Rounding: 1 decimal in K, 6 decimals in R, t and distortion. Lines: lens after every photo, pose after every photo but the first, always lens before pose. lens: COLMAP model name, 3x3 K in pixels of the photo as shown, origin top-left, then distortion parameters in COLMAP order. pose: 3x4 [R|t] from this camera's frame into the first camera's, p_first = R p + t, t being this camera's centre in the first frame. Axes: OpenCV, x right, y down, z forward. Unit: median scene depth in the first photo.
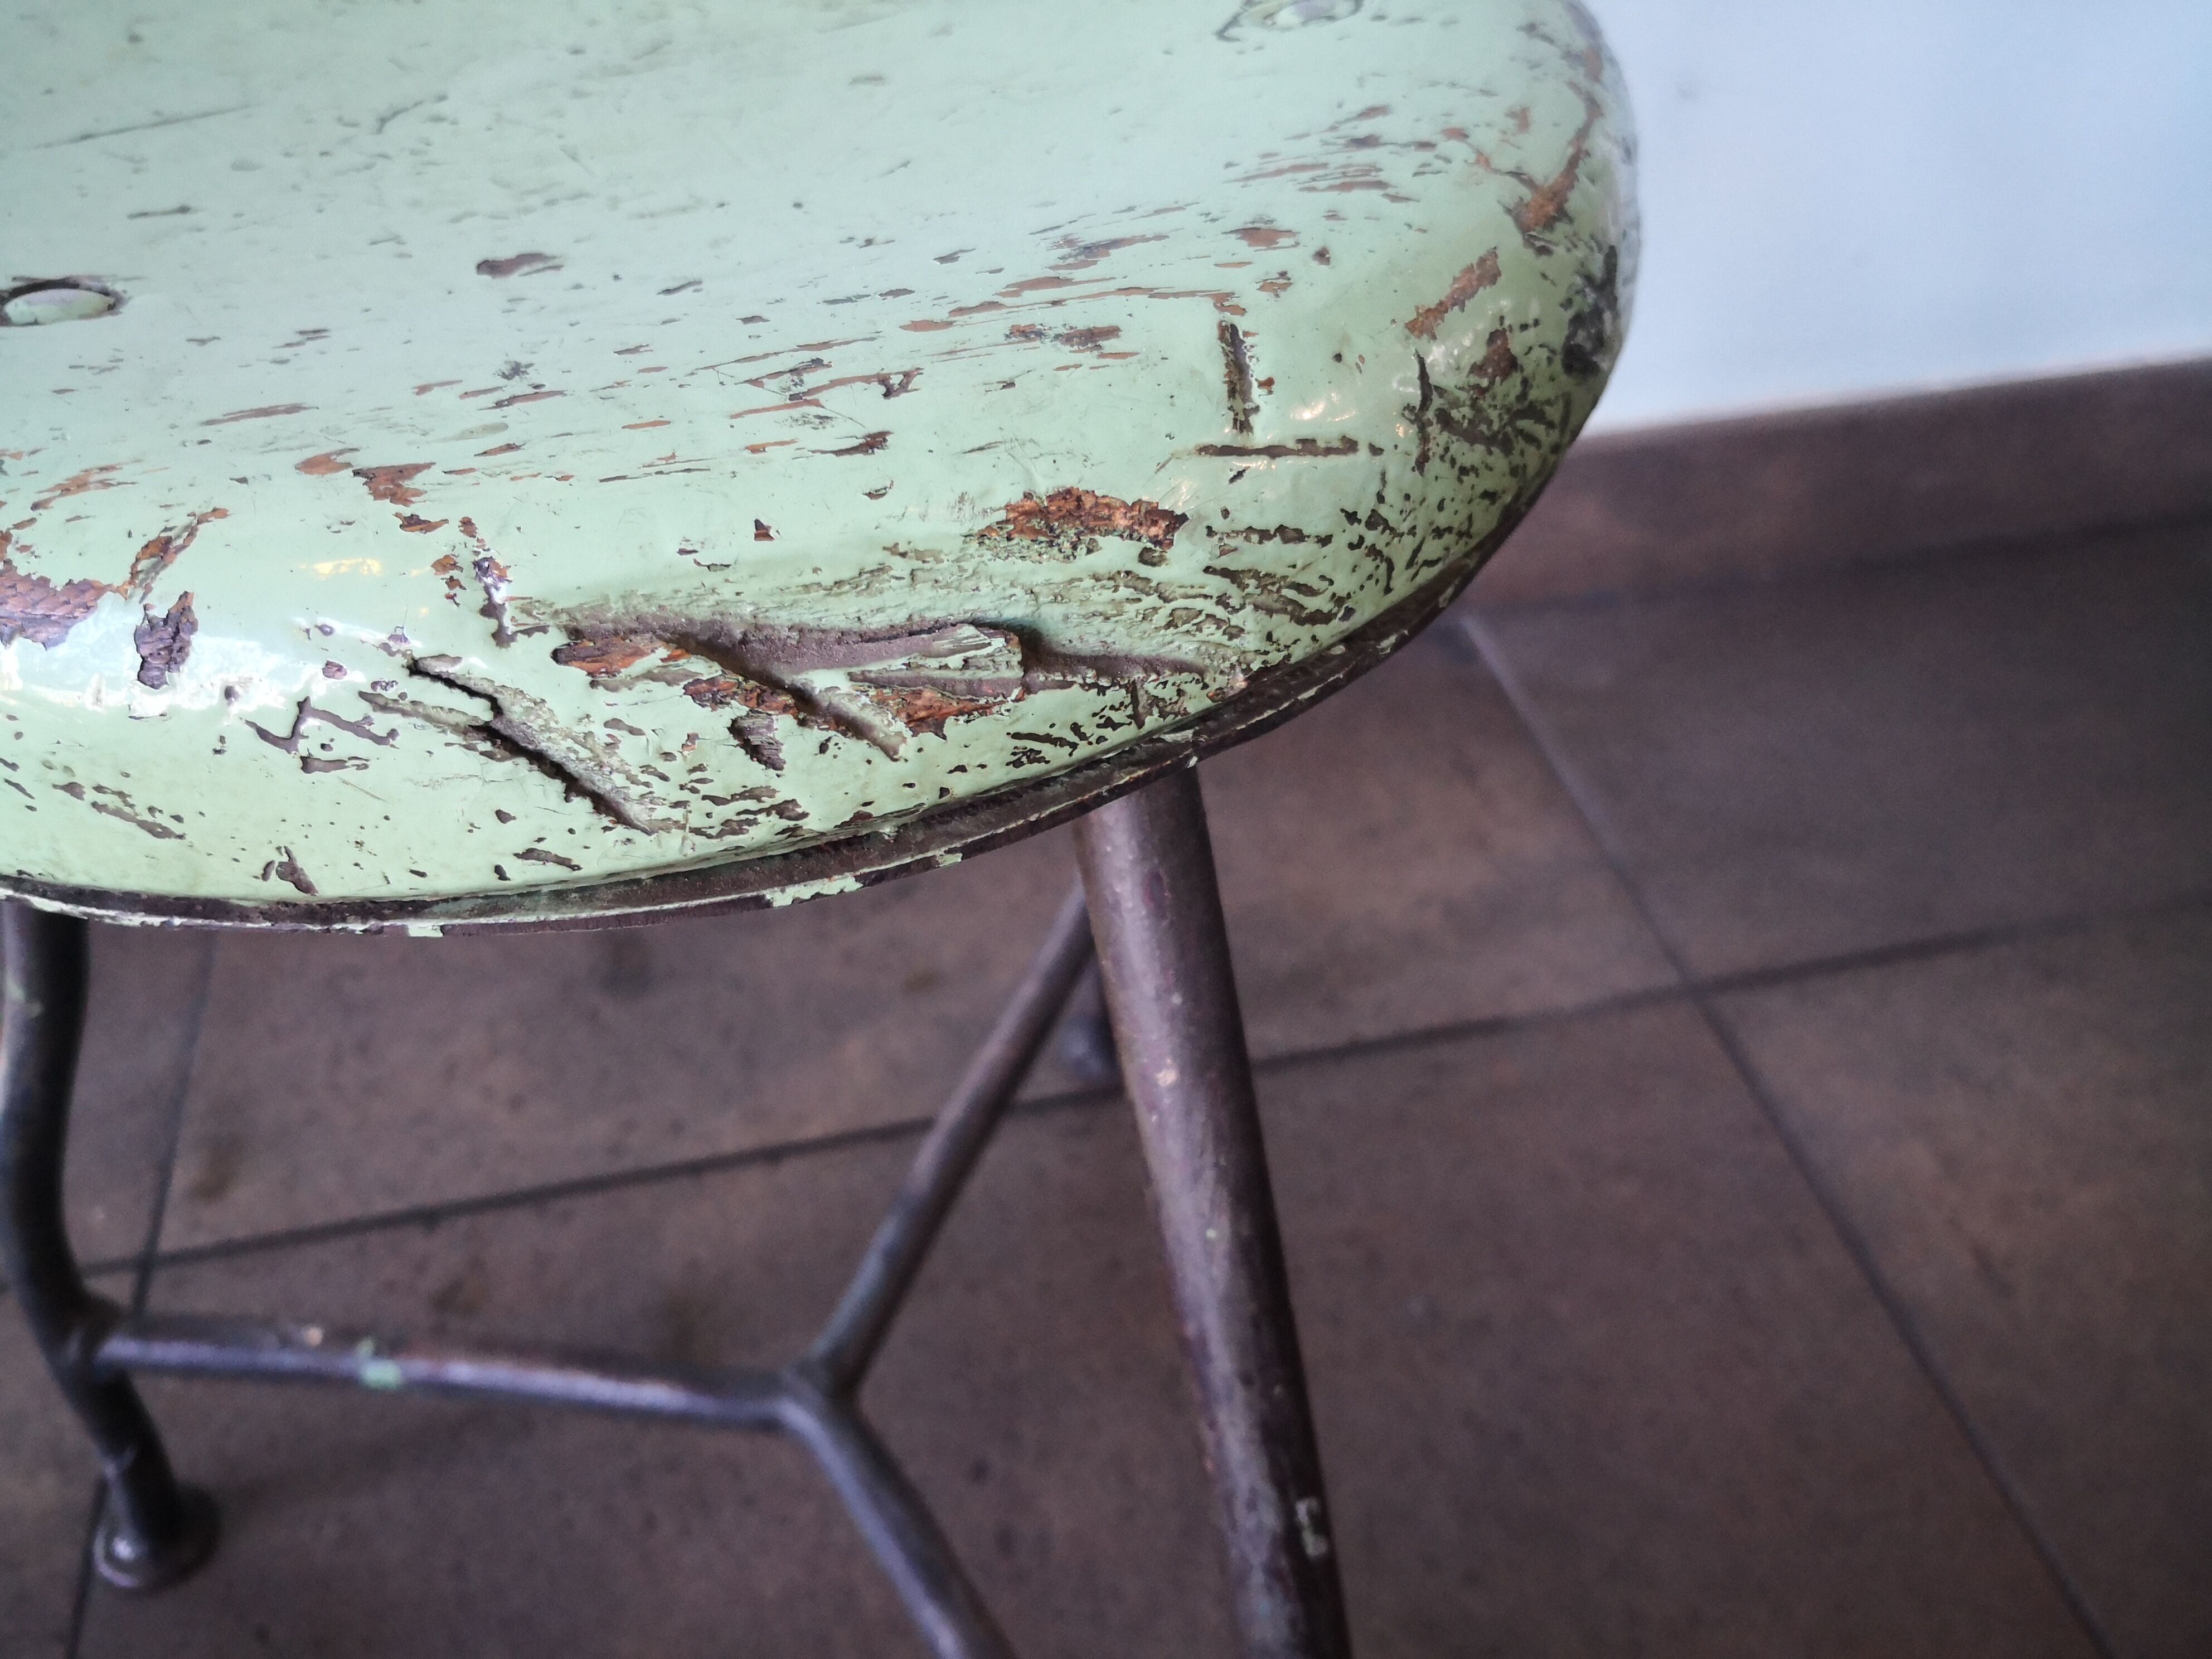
lens RADIAL K [[1791.7, 0, 1072.5], [0, 1791.7, 810.0], [0, 0, 1]] dist [0.003734, -0.029957]
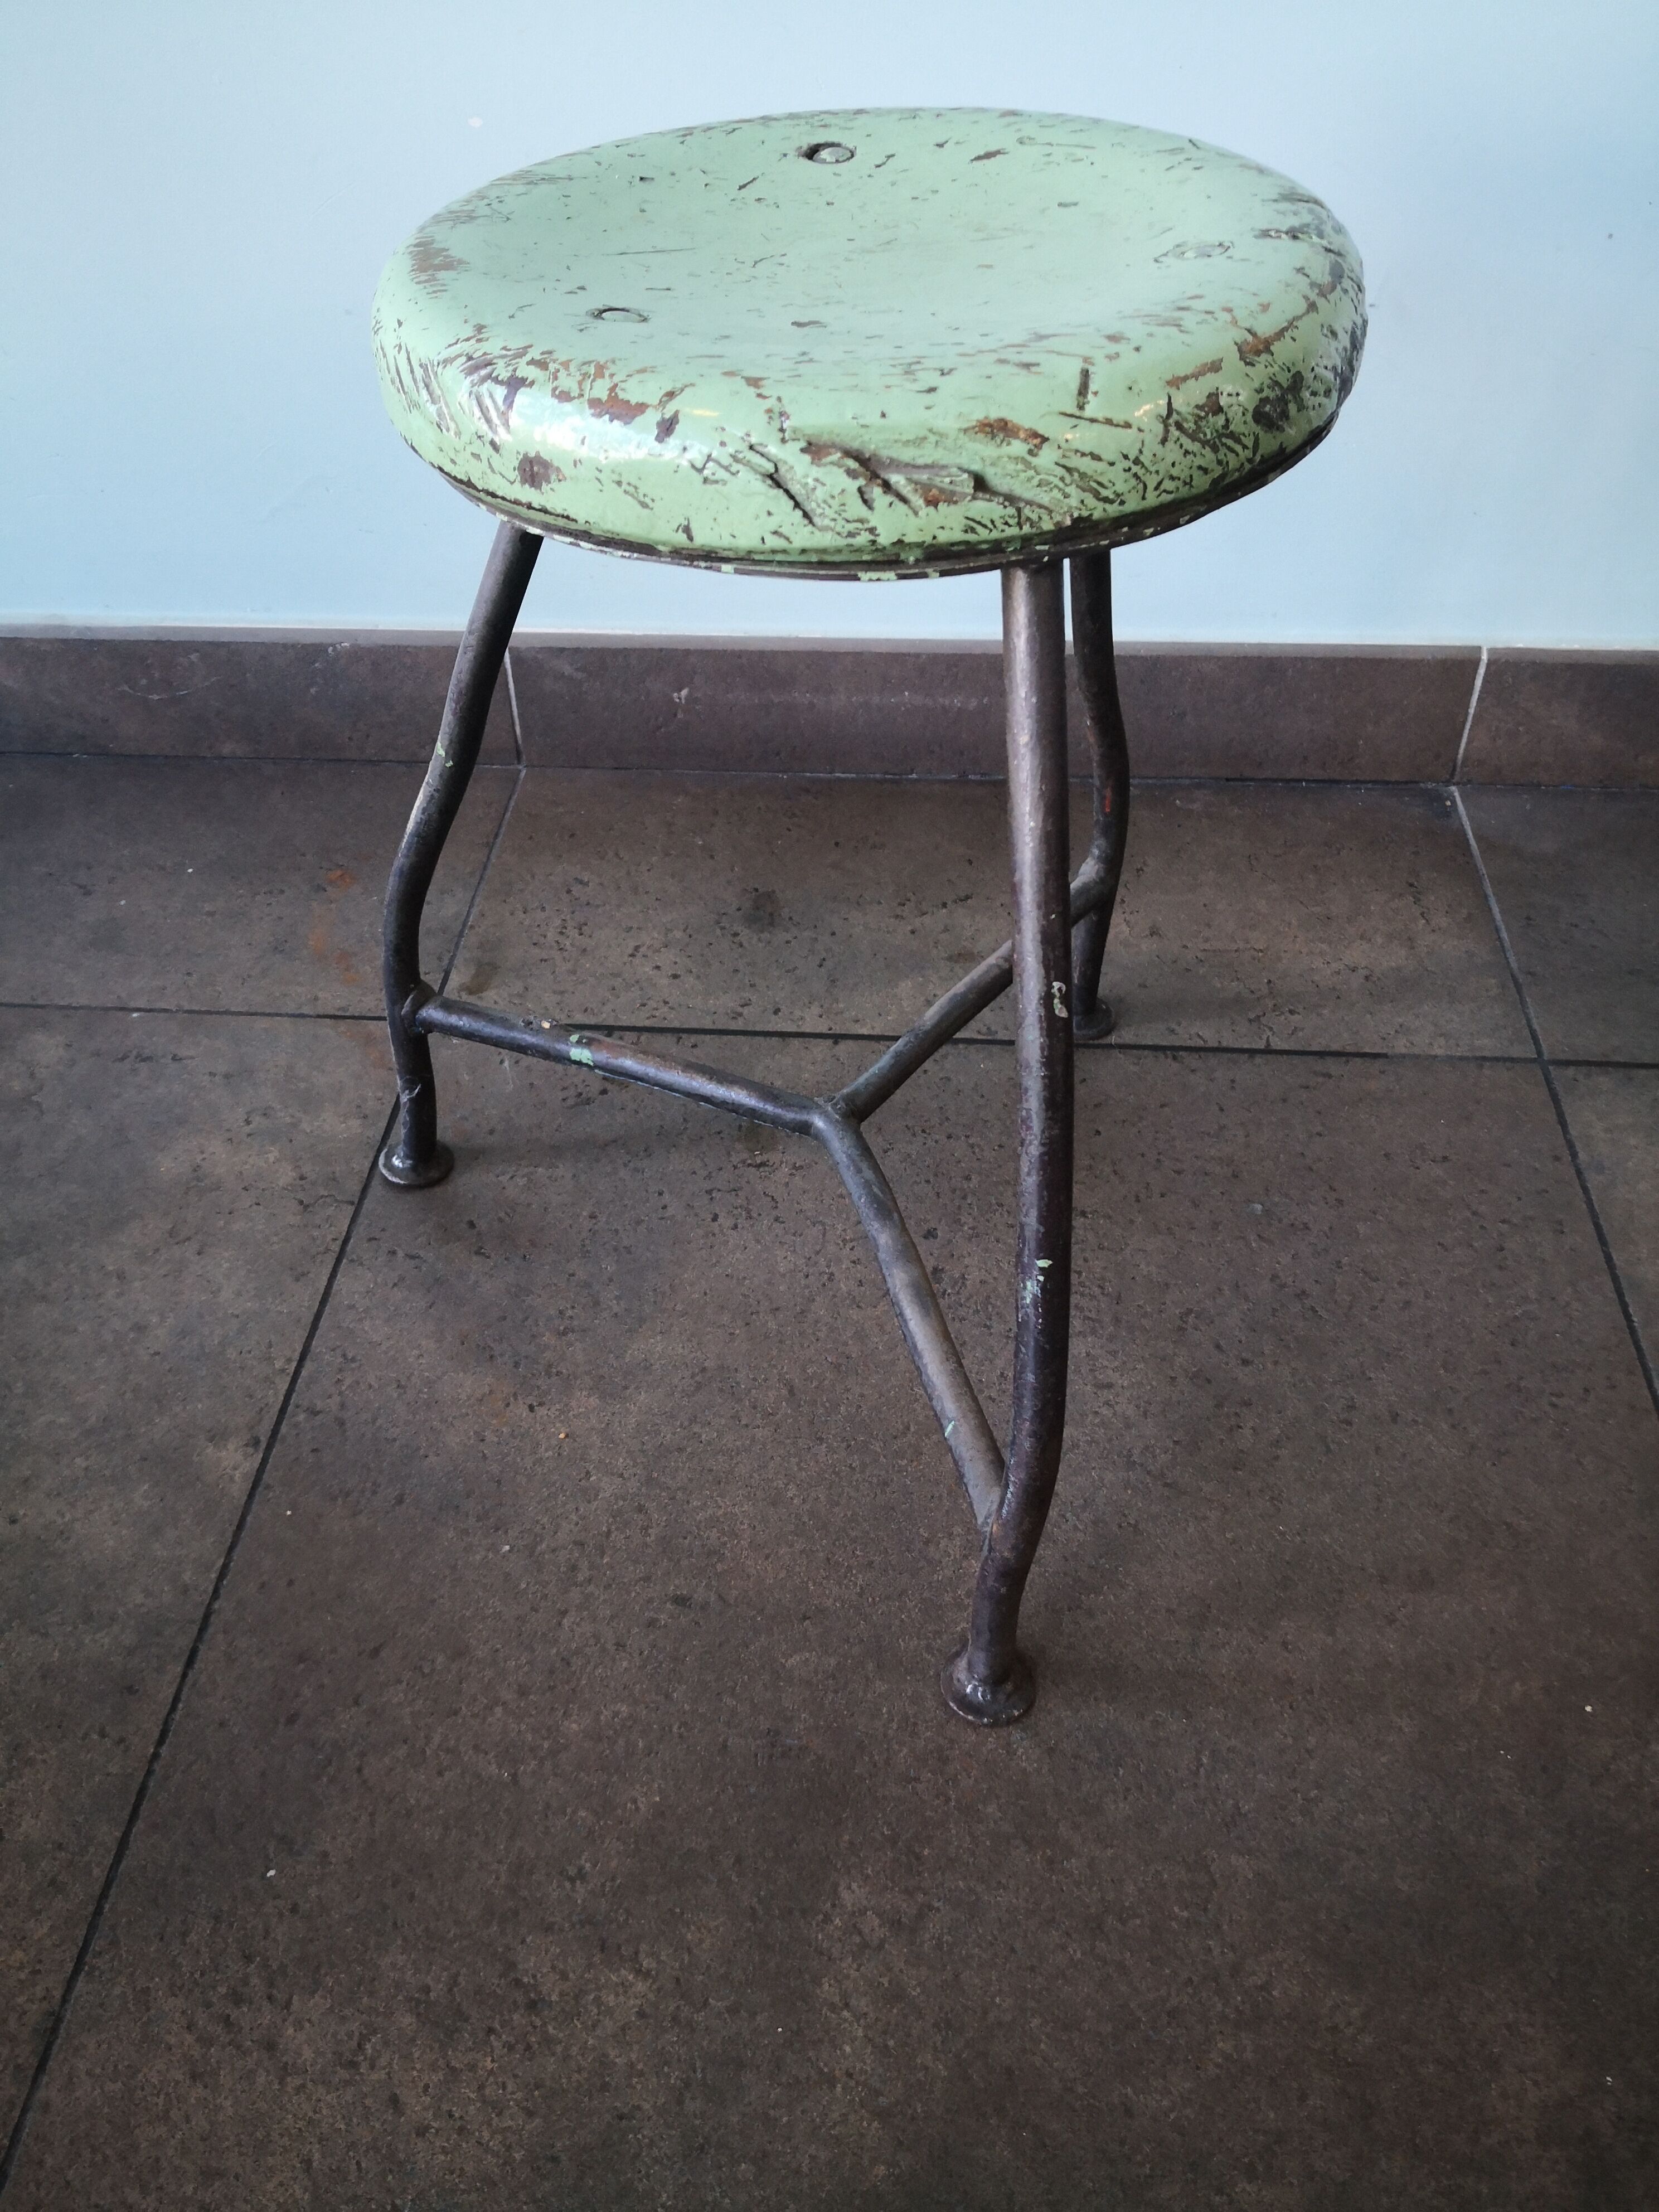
lens RADIAL K [[1791.7, 0, 808.3], [0, 1791.7, 1094.2], [0, 0, 1]] dist [0.003734, -0.029957]
pose [[0.959536, 0.191104, -0.206809, 0.352260], [-0.188443, 0.981540, 0.032678, 0.584413], [0.209236, 0.007616, 0.977835, -1.232742]]
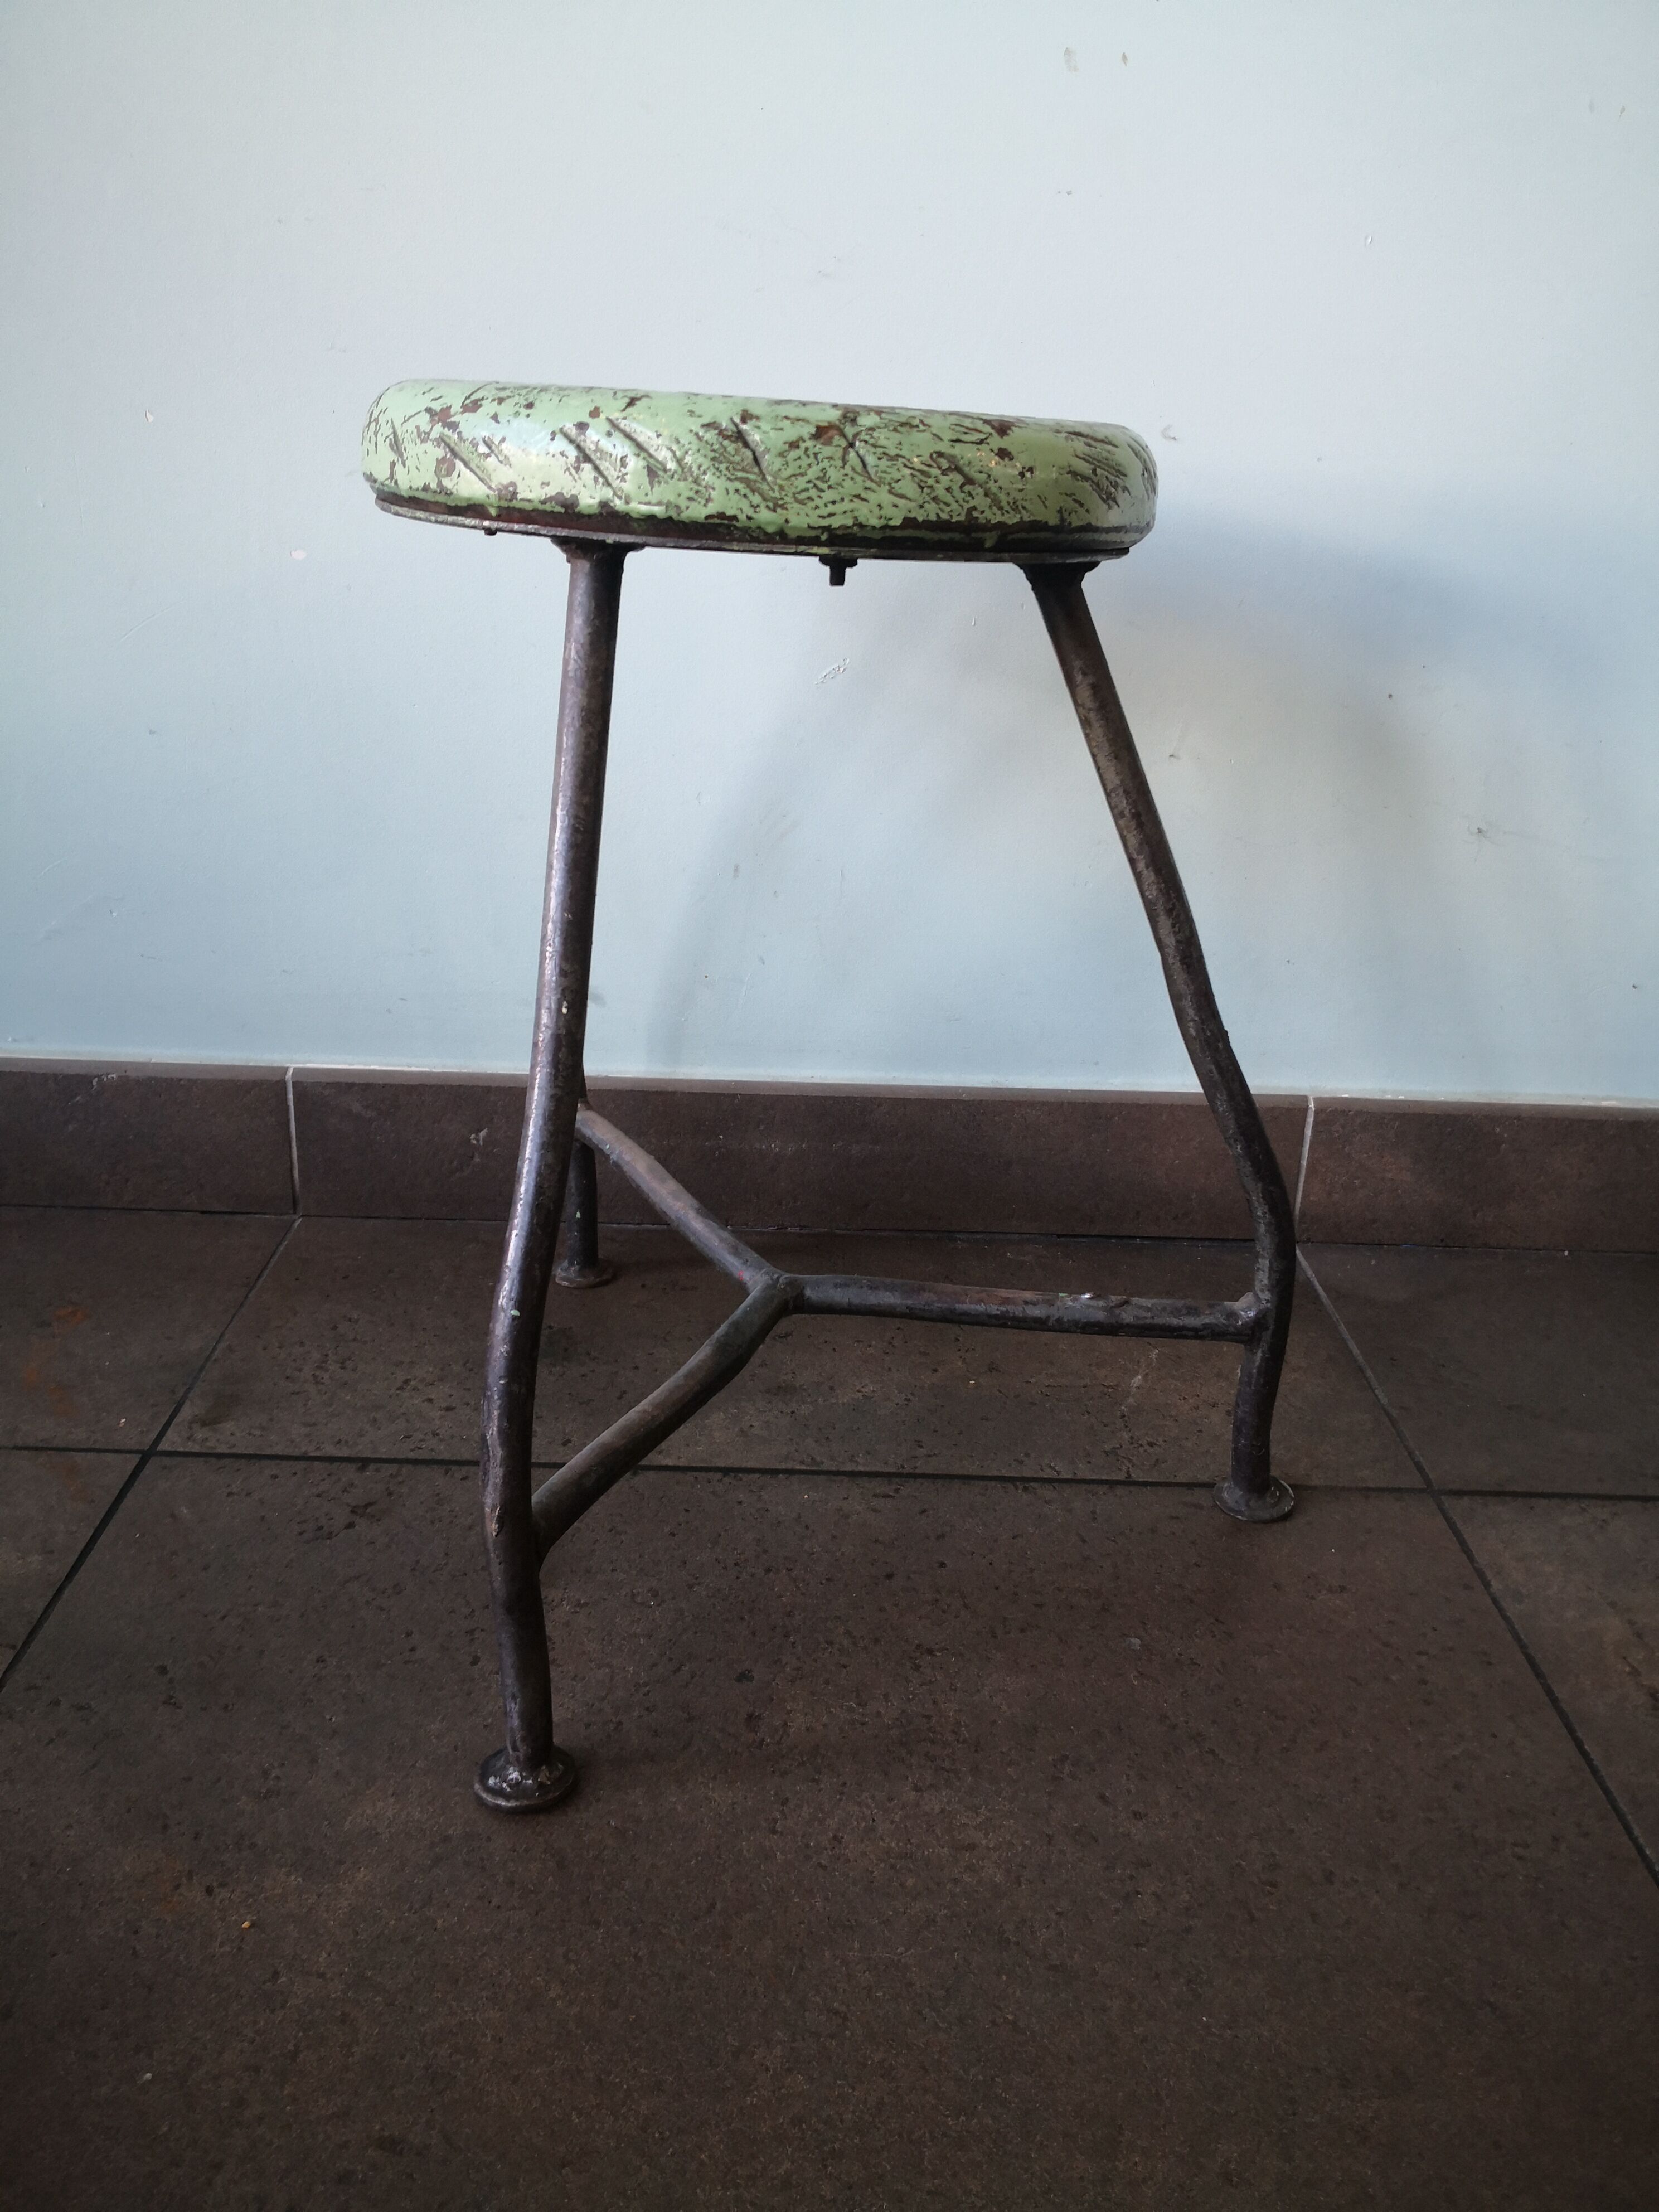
lens RADIAL K [[1791.7, 0, 808.6], [0, 1791.7, 1092.8], [0, 0, 1]] dist [0.003734, -0.029957]
pose [[0.977543, 0.123048, -0.171083, 0.386256], [-0.177503, 0.918355, -0.353719, 1.111157], [0.113591, 0.376143, 0.919572, -0.648505]]
